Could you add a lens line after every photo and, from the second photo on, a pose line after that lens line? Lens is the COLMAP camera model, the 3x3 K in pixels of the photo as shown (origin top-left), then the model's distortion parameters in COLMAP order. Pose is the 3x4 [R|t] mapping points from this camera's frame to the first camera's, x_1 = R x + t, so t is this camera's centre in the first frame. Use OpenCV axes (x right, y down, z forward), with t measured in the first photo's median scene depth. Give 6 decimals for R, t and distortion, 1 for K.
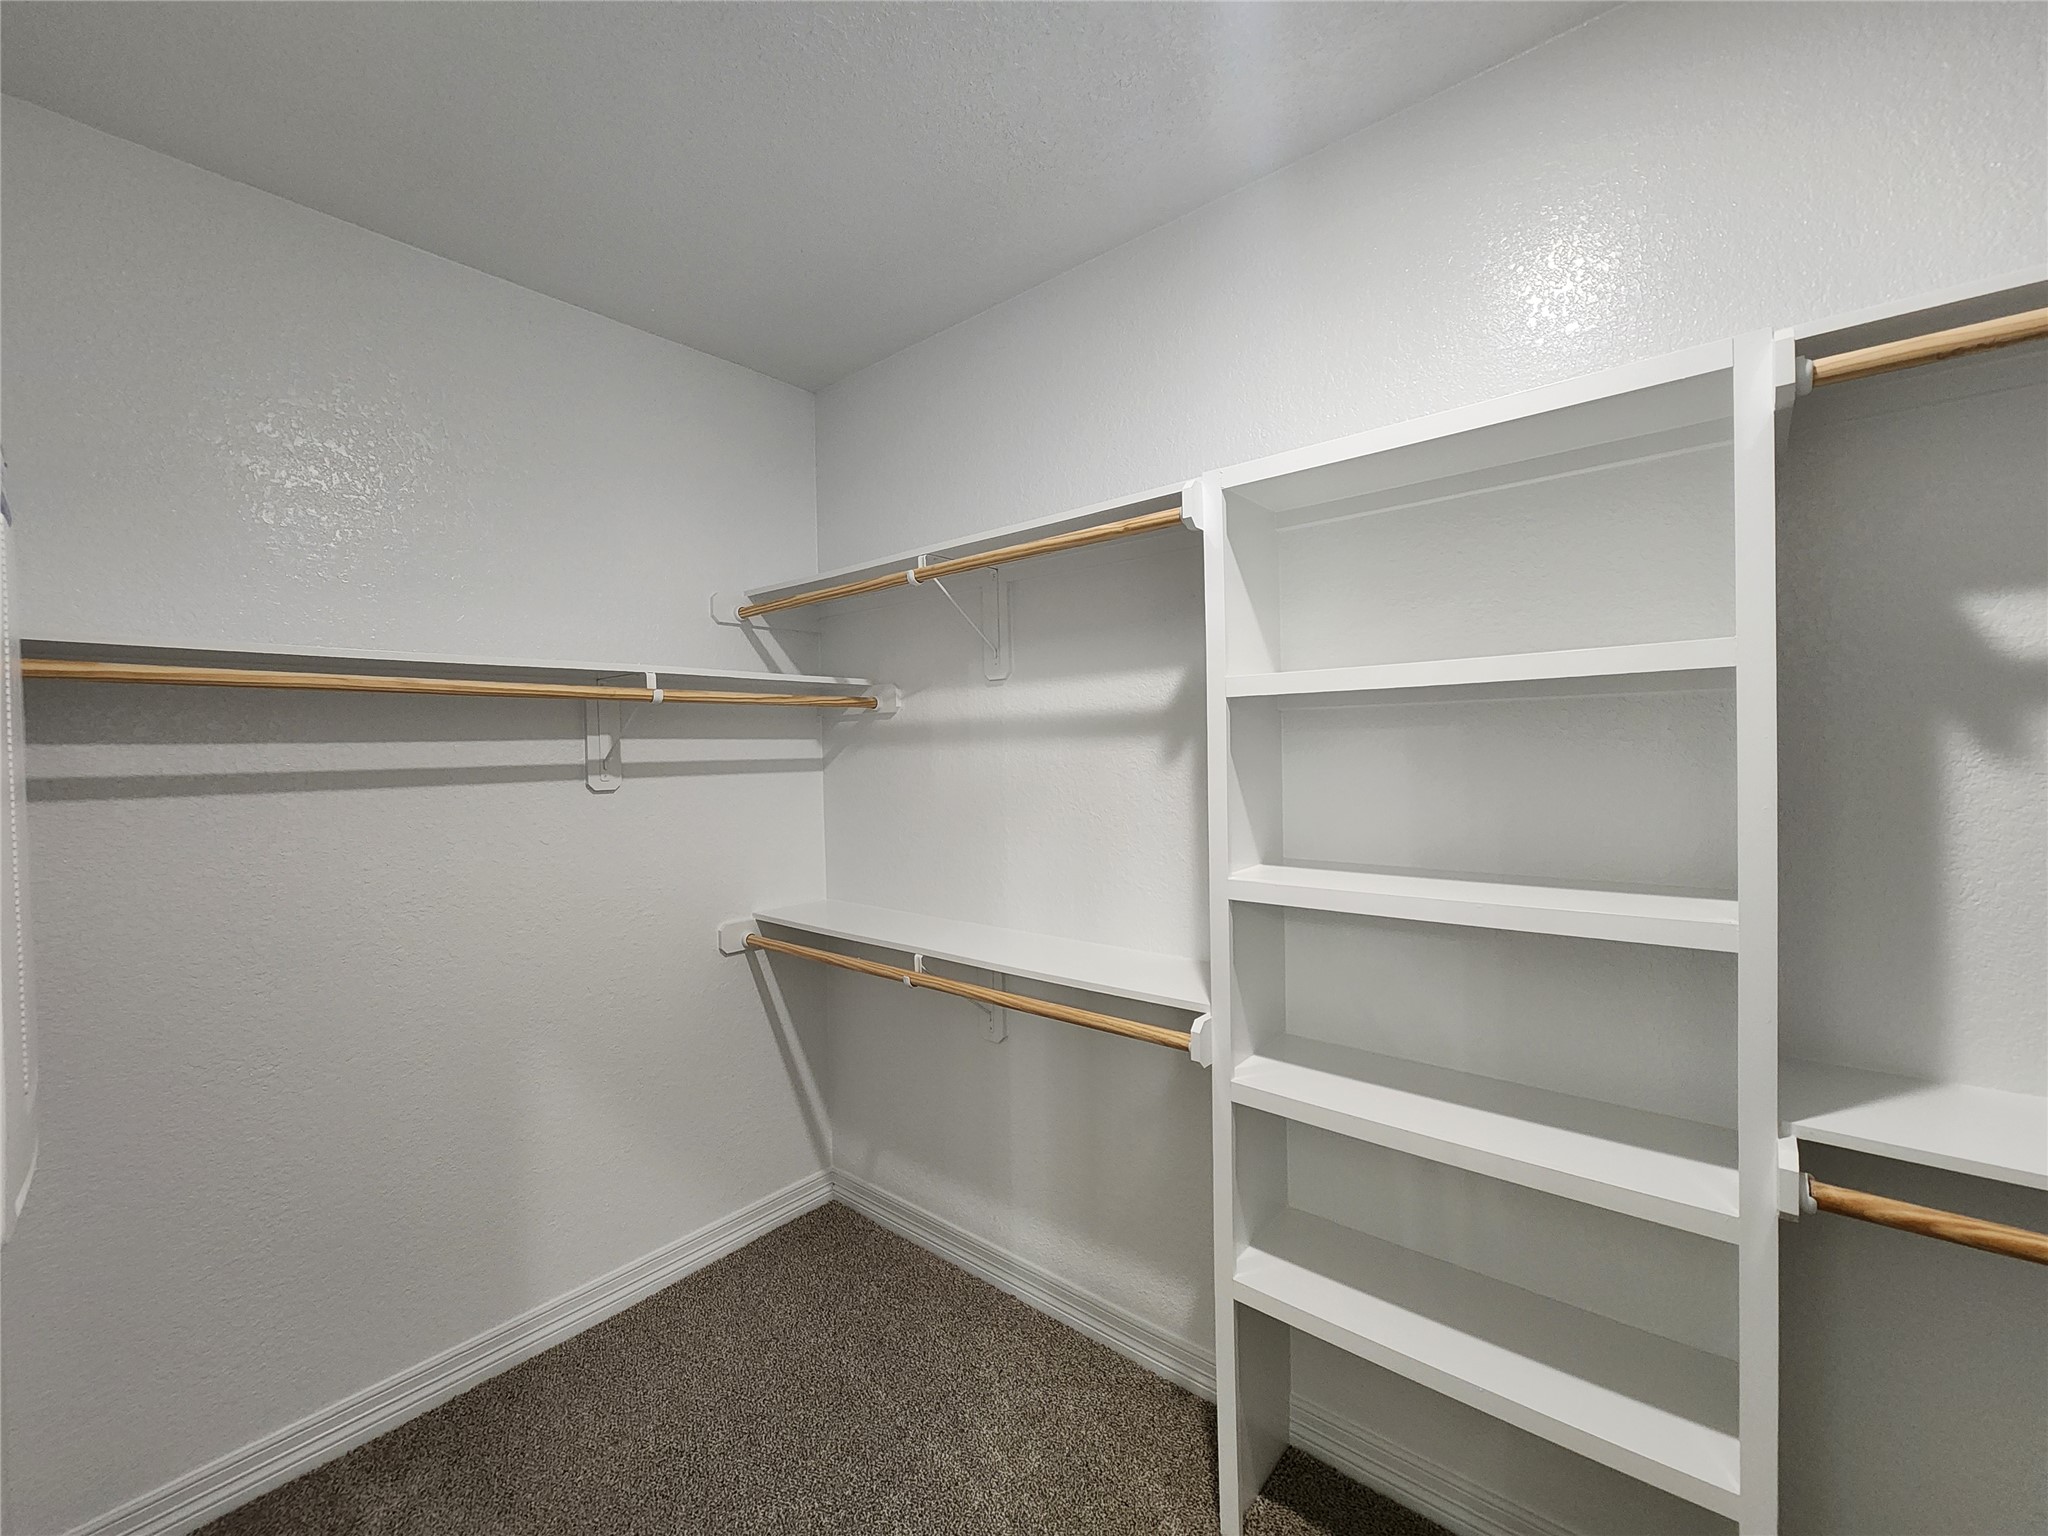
lens RADIAL K [[826.1, 0, 1000.2], [0, 826.1, 772.8], [0, 0, 1]] dist [-0.011897, 0.000203]
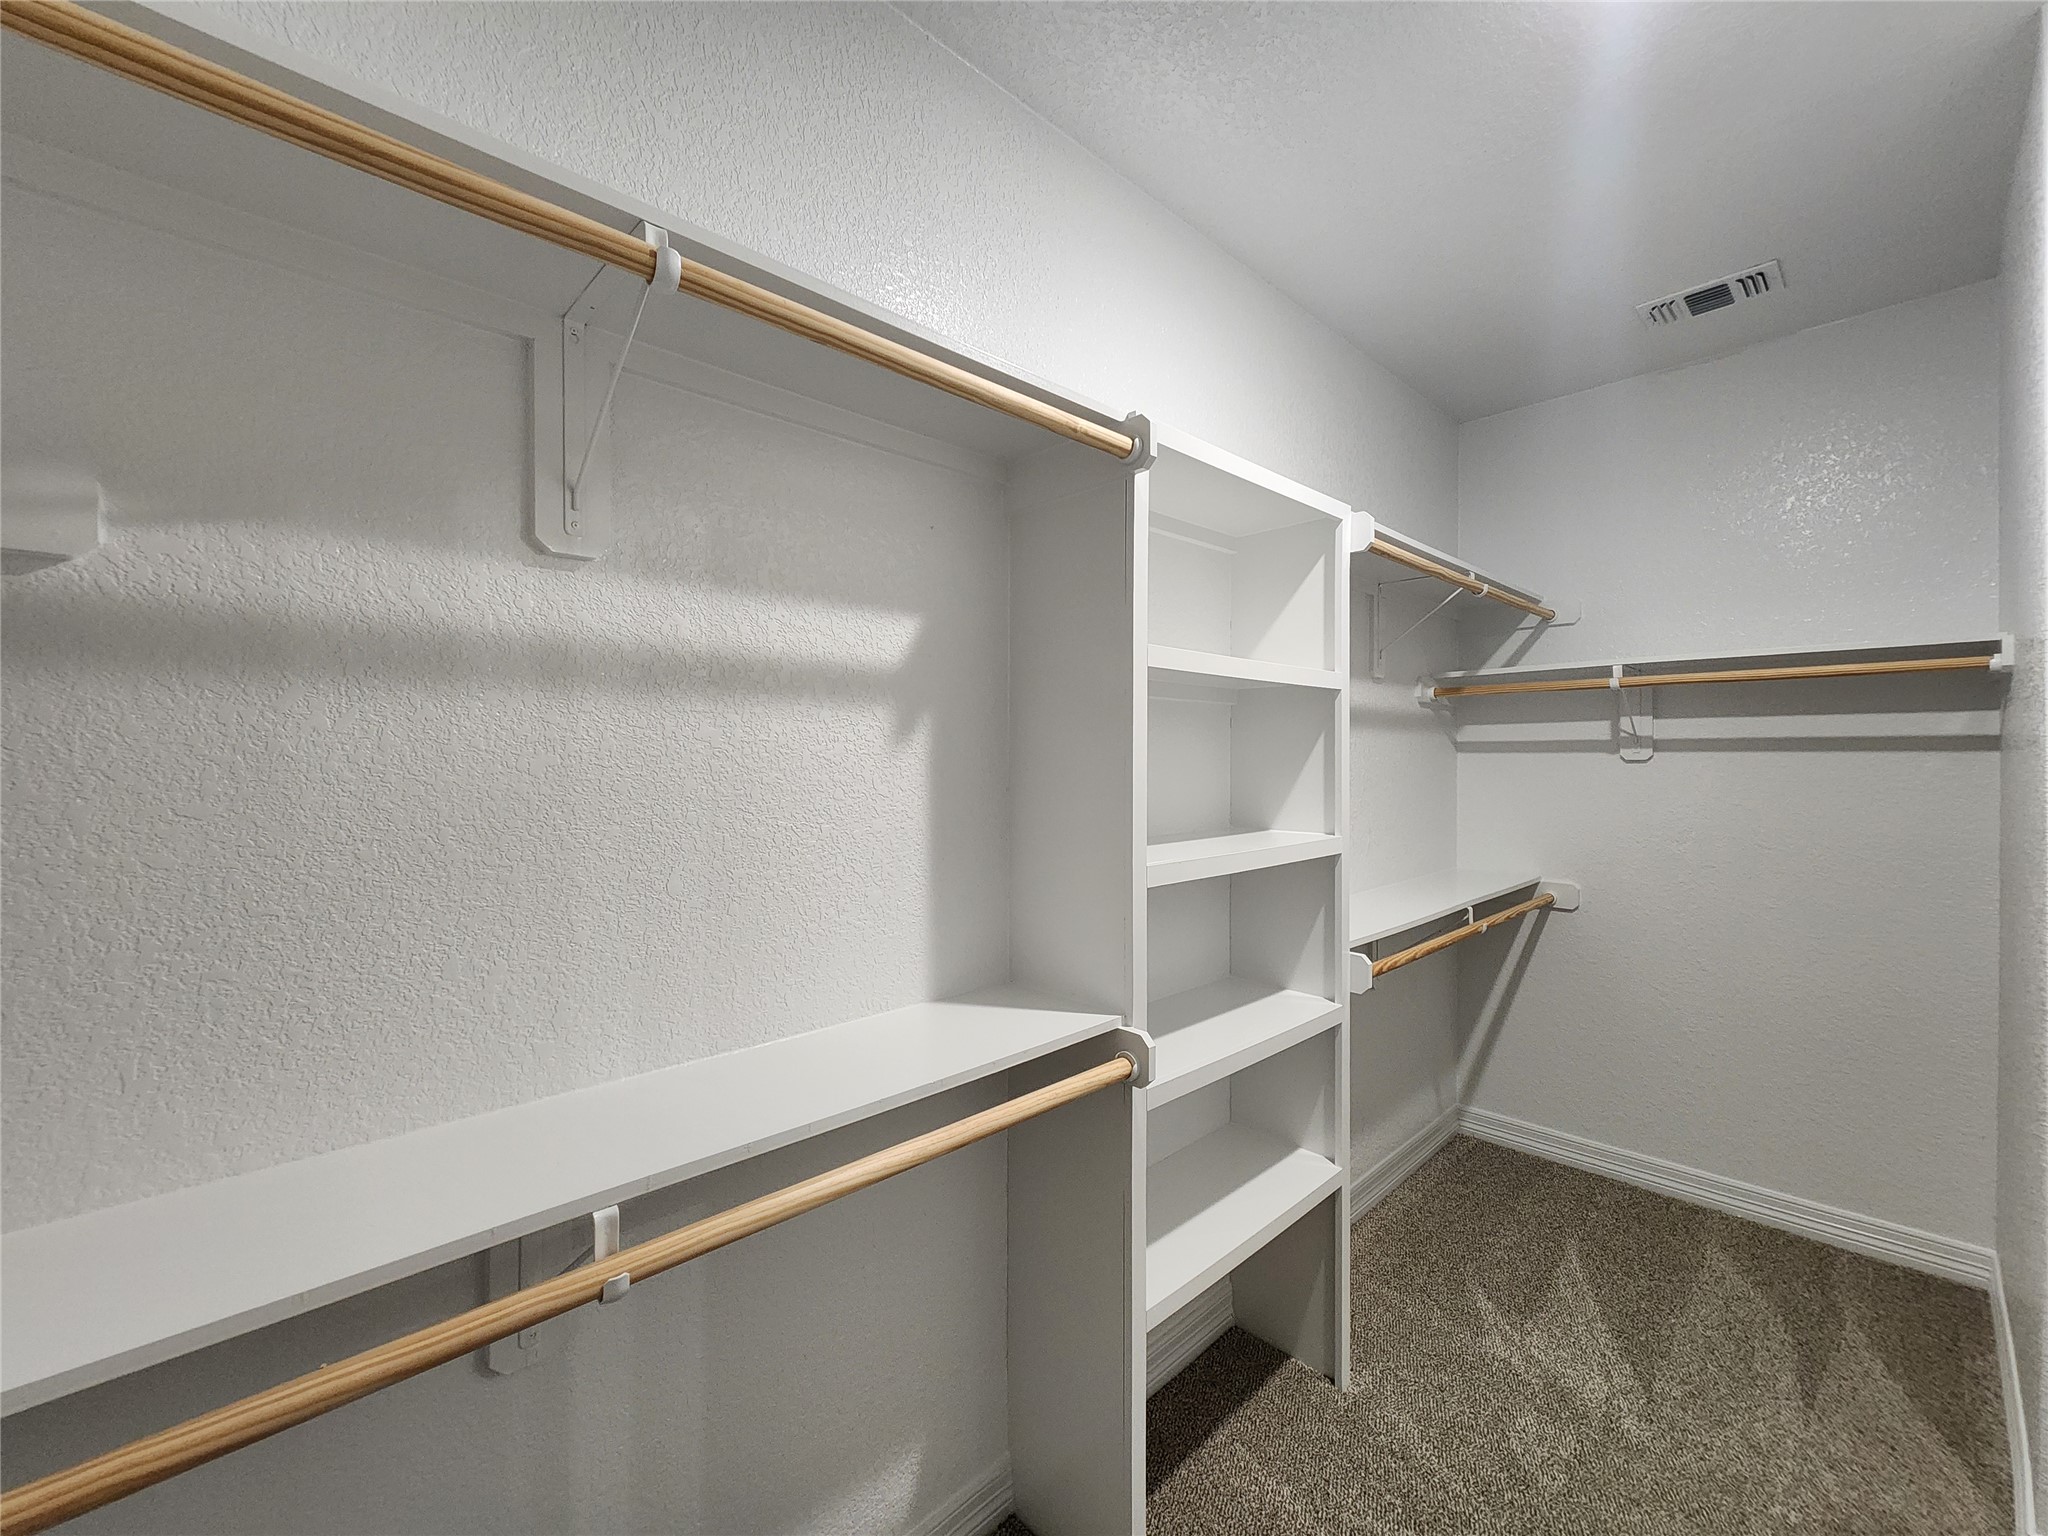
lens RADIAL K [[838.3, 0, 1010.3], [0, 838.3, 760.0], [0, 0, 1]] dist [0.001954, 0.000085]
pose [[0.104005, -0.006515, 0.994555, -0.483189], [-0.003696, 0.999969, 0.006937, -0.002789], [-0.994570, -0.004398, 0.103978, 0.753653]]
